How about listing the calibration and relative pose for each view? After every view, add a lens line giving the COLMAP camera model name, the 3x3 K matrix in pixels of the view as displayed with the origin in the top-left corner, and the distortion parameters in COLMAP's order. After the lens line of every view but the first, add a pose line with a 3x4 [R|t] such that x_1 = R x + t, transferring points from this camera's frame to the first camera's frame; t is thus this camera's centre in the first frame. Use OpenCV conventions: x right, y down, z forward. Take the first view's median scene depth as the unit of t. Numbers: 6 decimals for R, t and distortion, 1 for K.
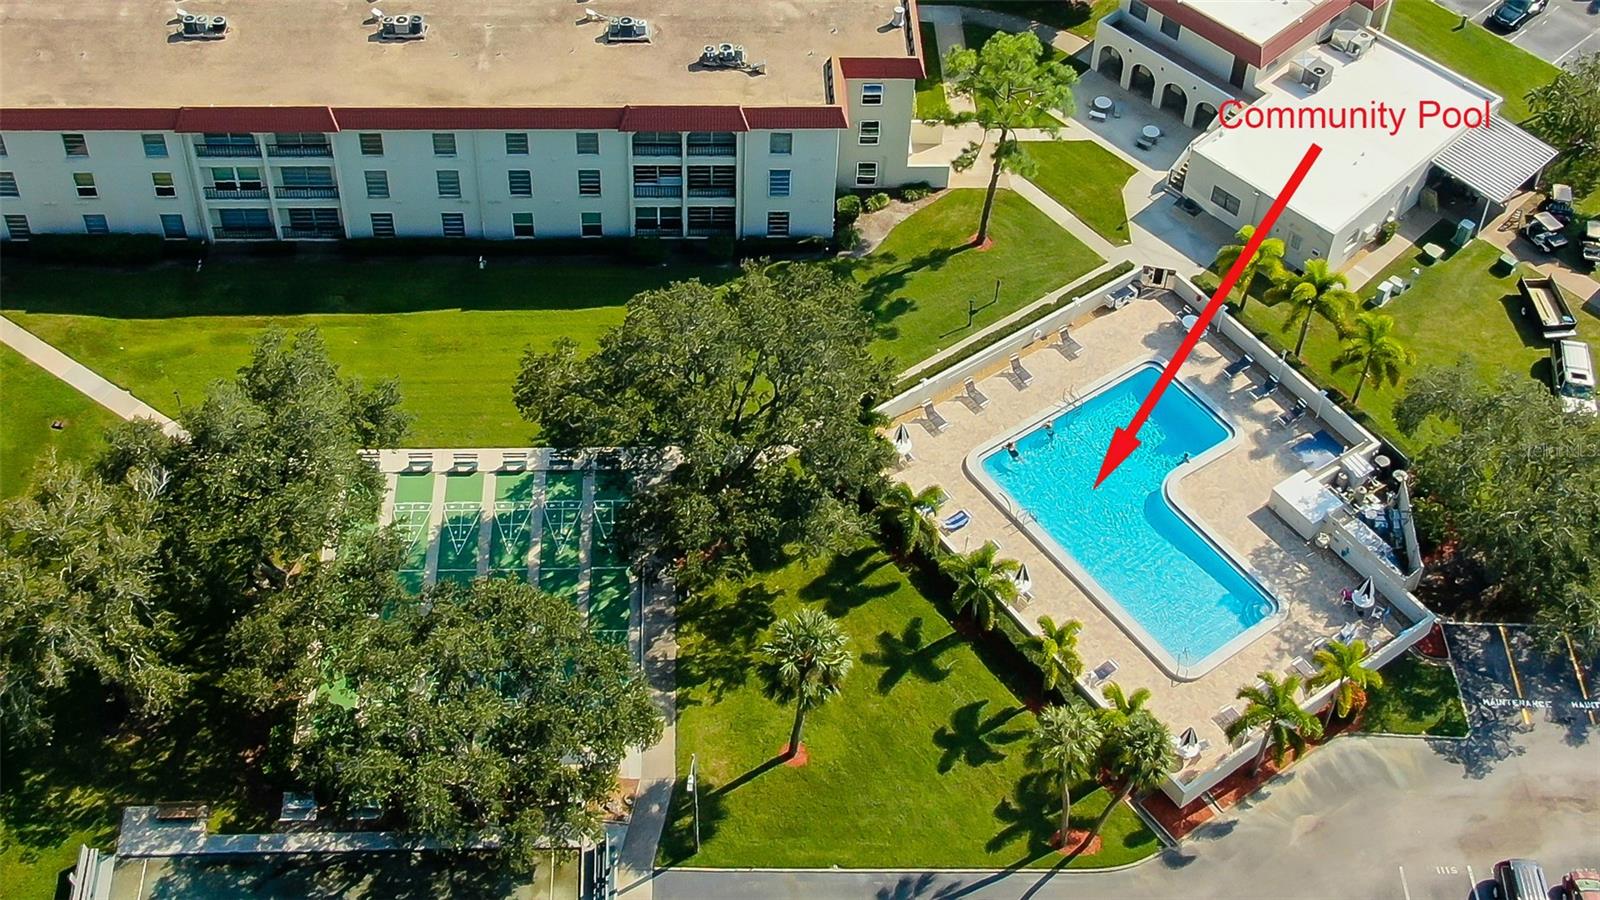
lens RADIAL K [[1759.7, 0, 800.0], [0, 1759.7, 450.0], [0, 0, 1]] dist [-0.021698, -0.009122]
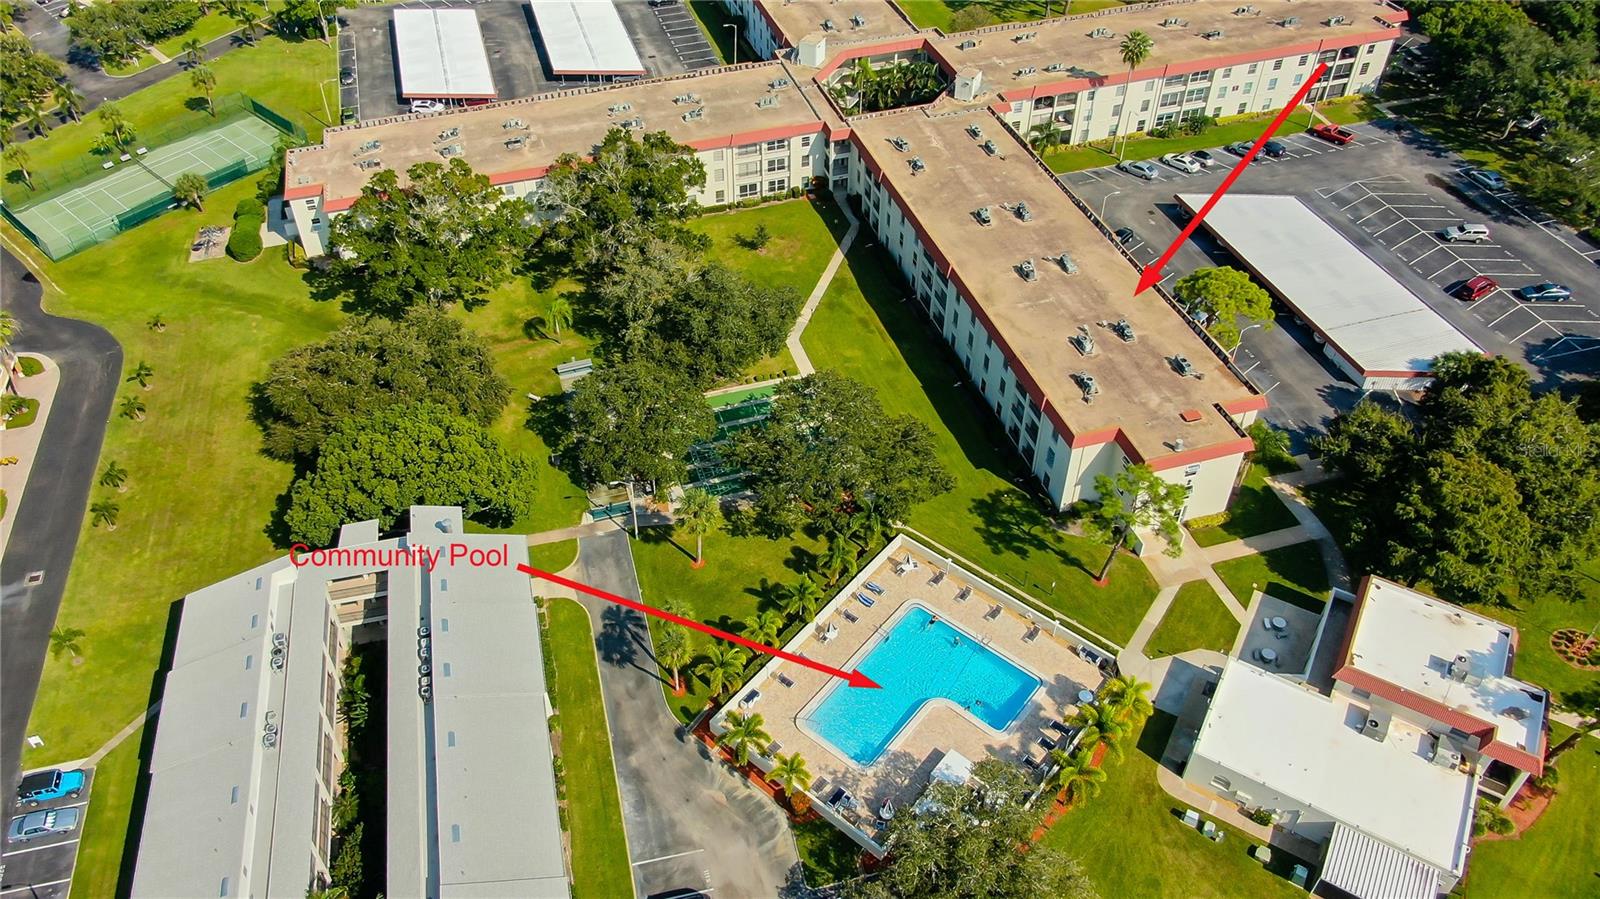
lens RADIAL K [[1170.3, 0, 794.6], [0, 1170.3, 453.7], [0, 0, 1]] dist [-0.003080, 0.007085]
pose [[0.241413, 0.636678, -0.732367, 0.786599], [-0.730833, 0.615790, 0.294425, -0.321423], [0.638438, 0.464159, 0.613965, 0.169827]]
